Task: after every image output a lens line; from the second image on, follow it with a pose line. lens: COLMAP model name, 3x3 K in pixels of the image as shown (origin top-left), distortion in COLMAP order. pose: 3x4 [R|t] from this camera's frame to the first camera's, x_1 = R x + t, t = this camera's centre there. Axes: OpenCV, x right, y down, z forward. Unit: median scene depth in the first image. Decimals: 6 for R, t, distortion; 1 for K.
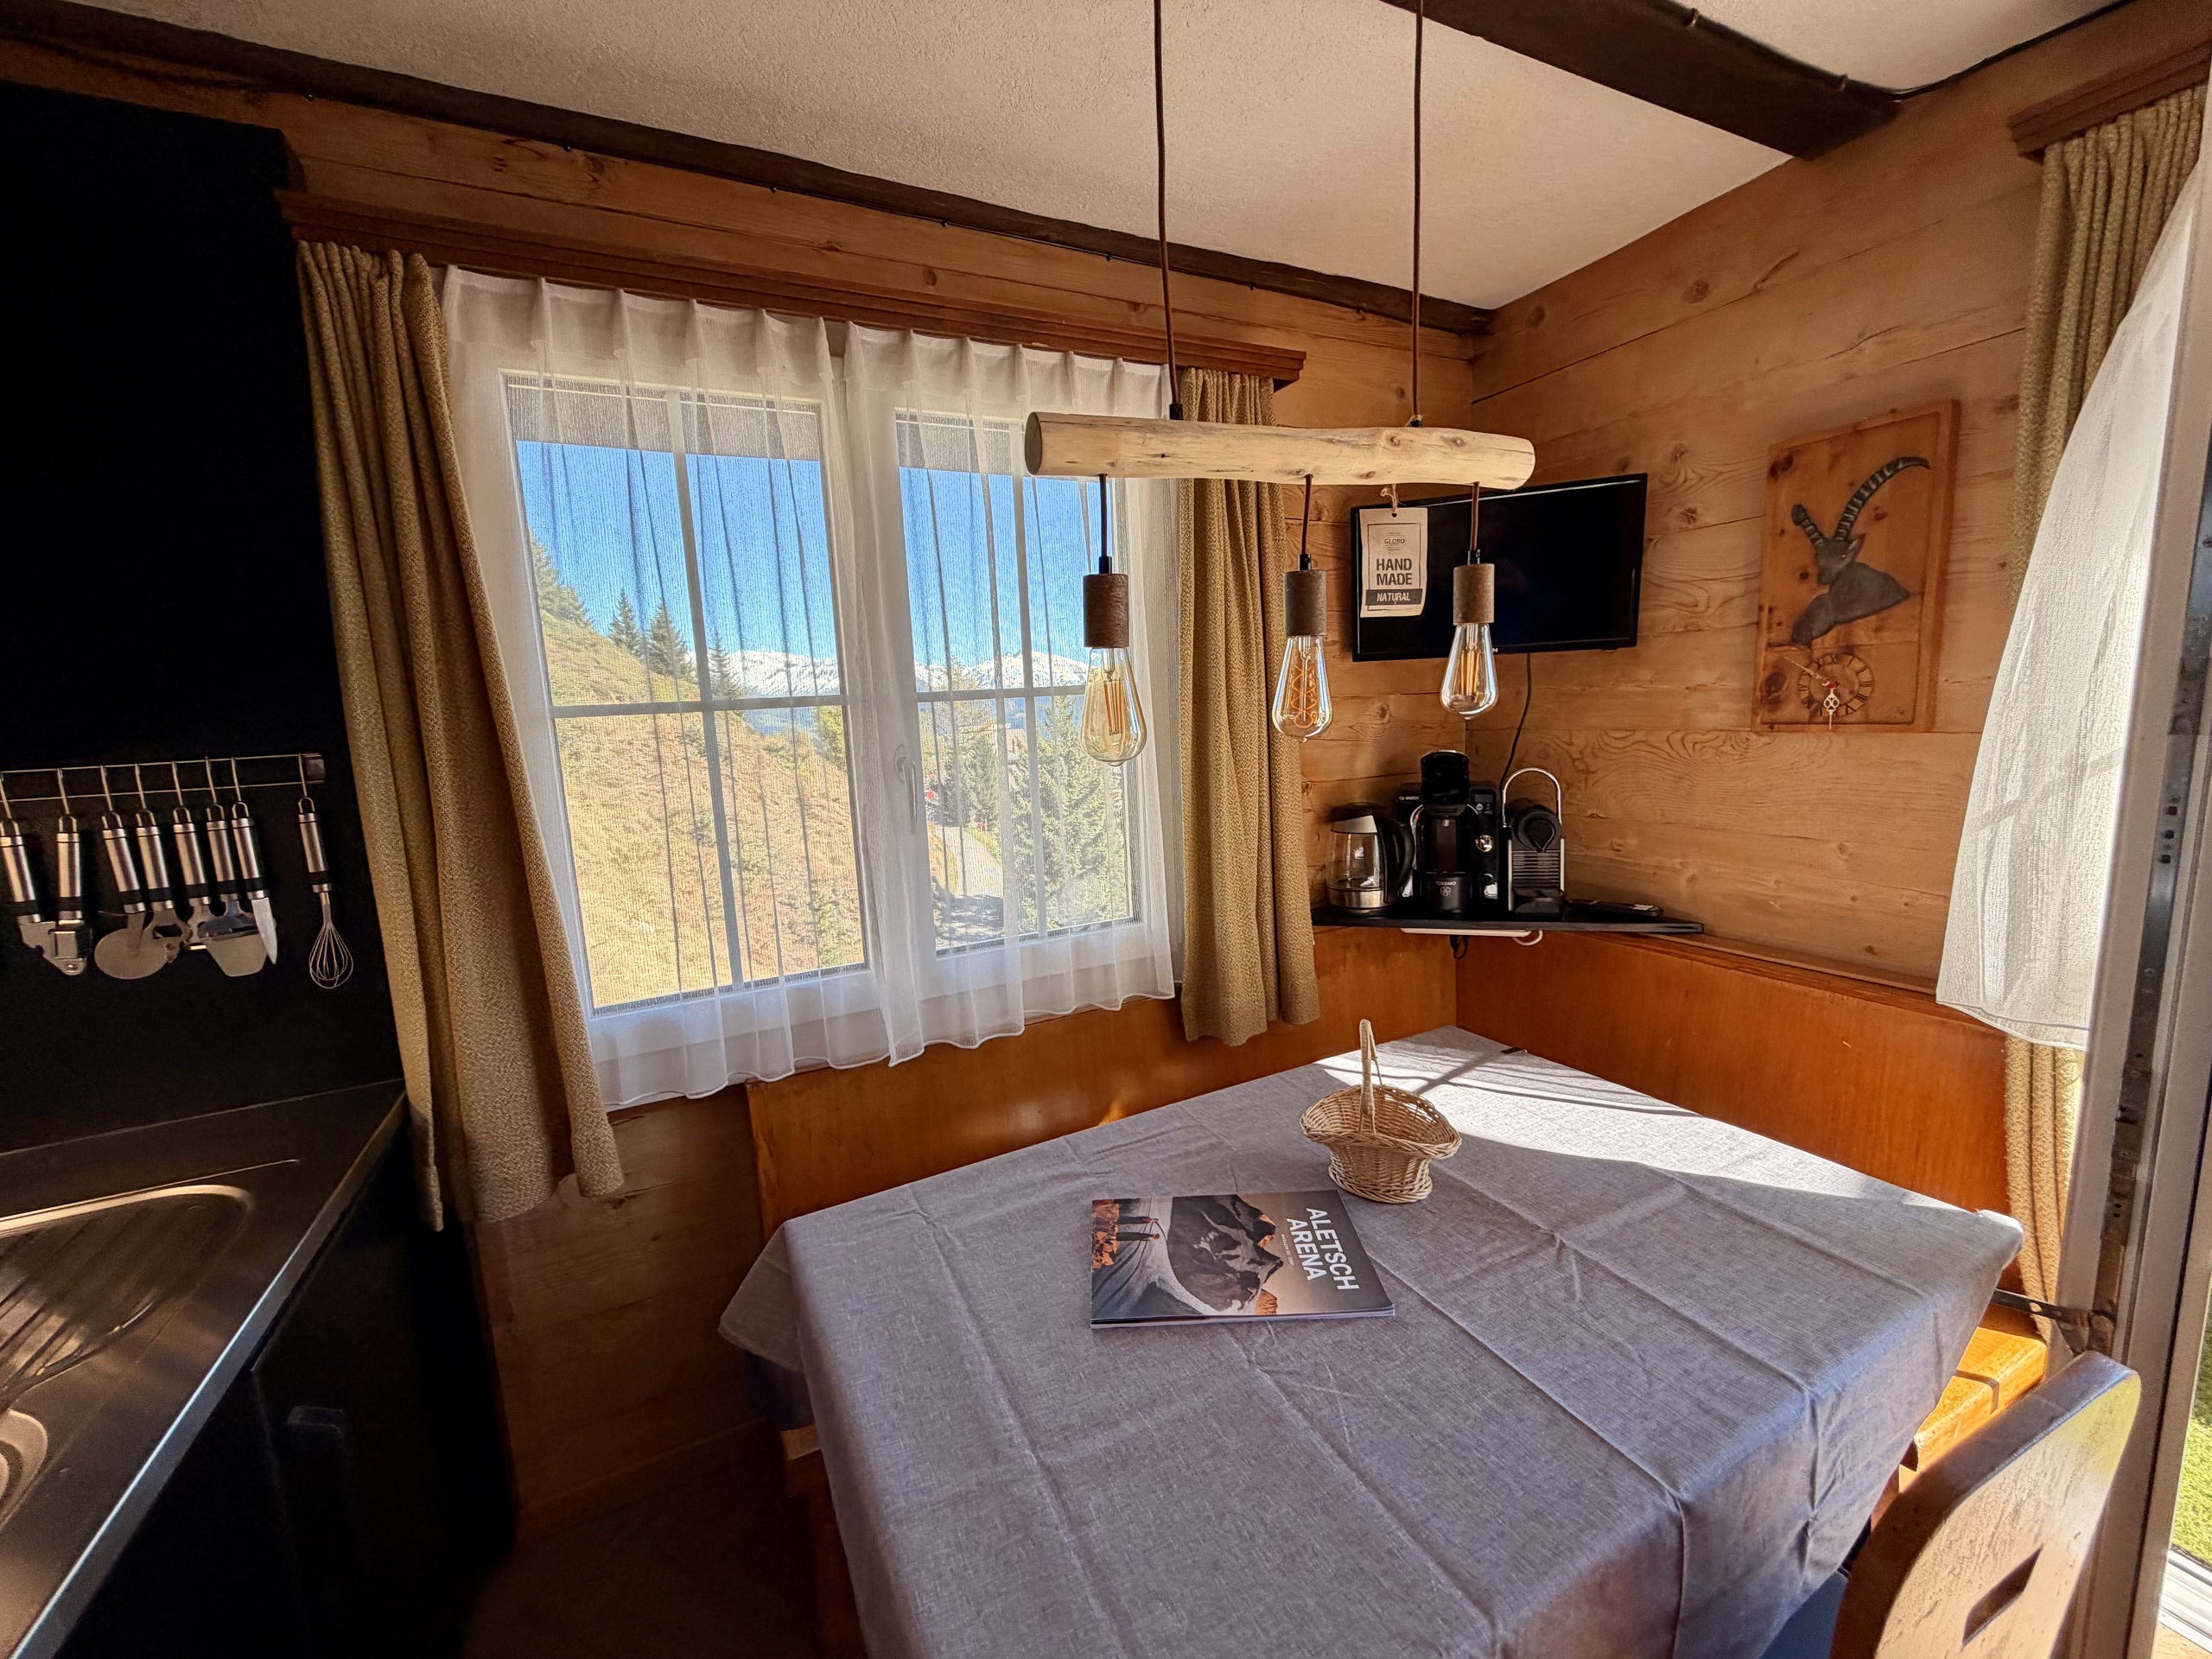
lens RADIAL K [[886.2, 0, 1098.7], [0, 886.2, 830.0], [0, 0, 1]] dist [-0.000748, -0.000999]
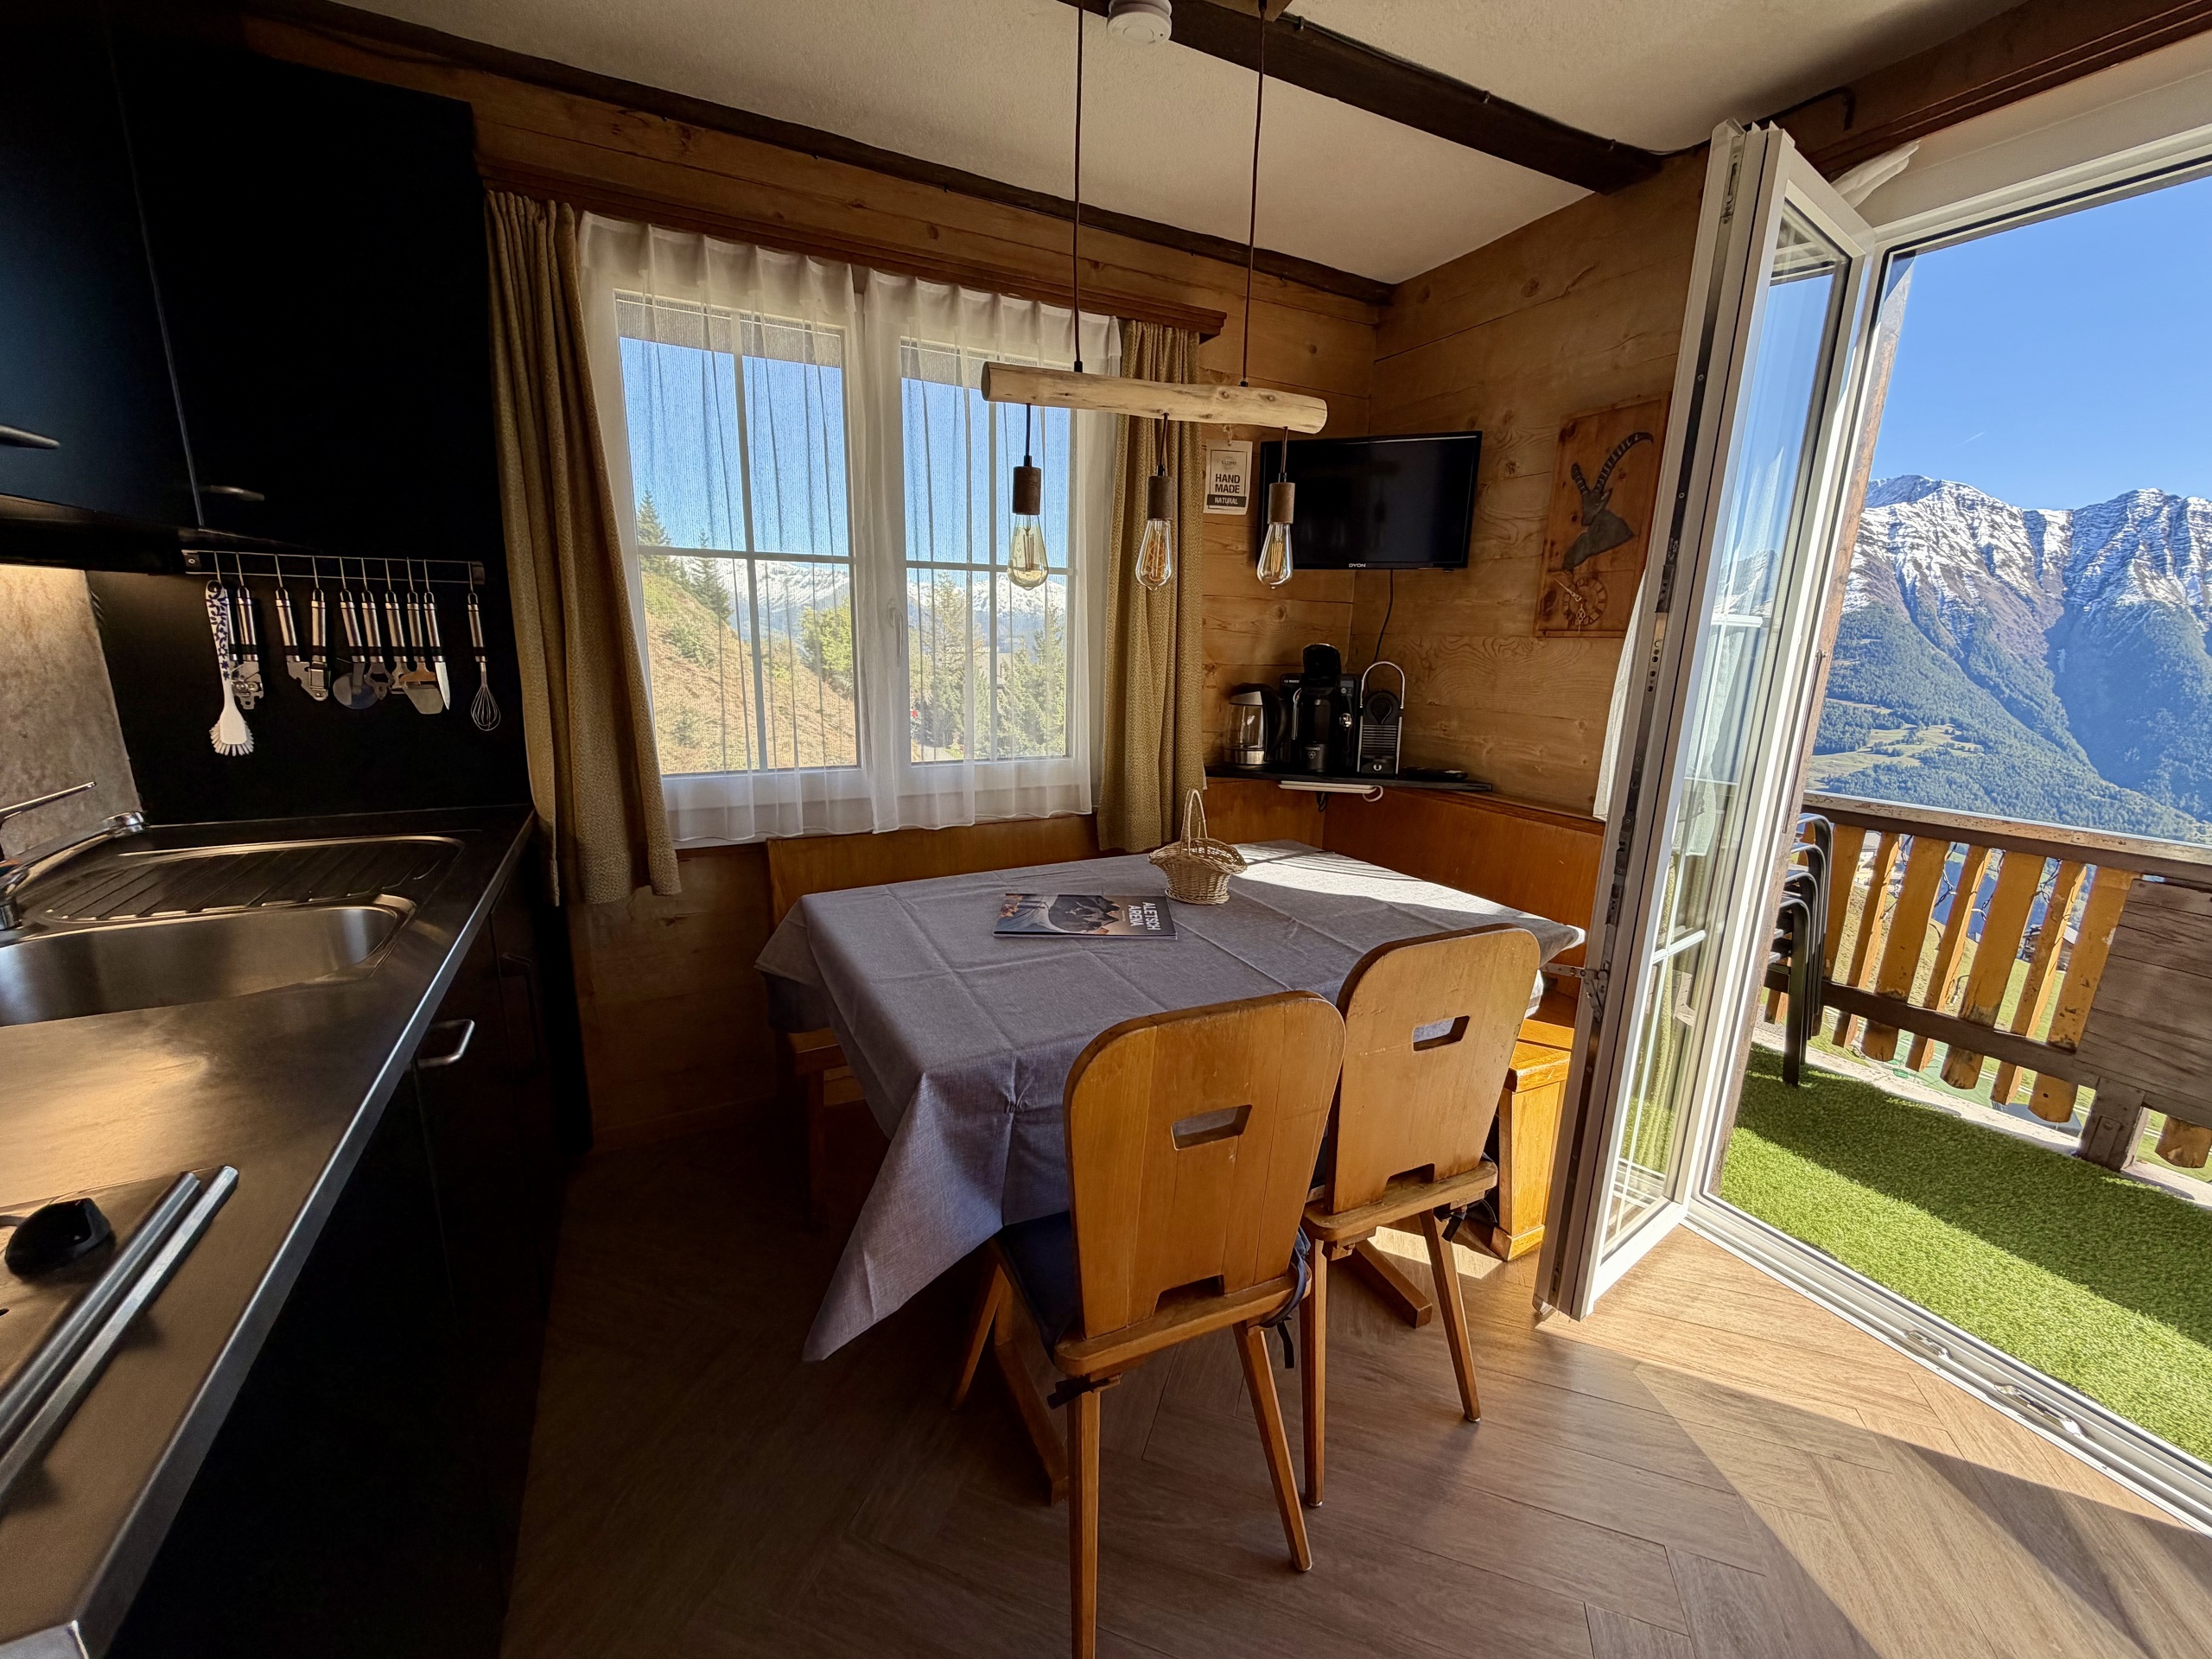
lens RADIAL K [[886.2, 0, 1099.3], [0, 886.2, 834.2], [0, 0, 1]] dist [-0.000748, -0.000999]
pose [[0.997605, 0.064783, 0.024240, 0.084569], [-0.066506, 0.994675, 0.078733, 0.143484], [-0.019010, -0.080157, 0.996601, -0.396642]]
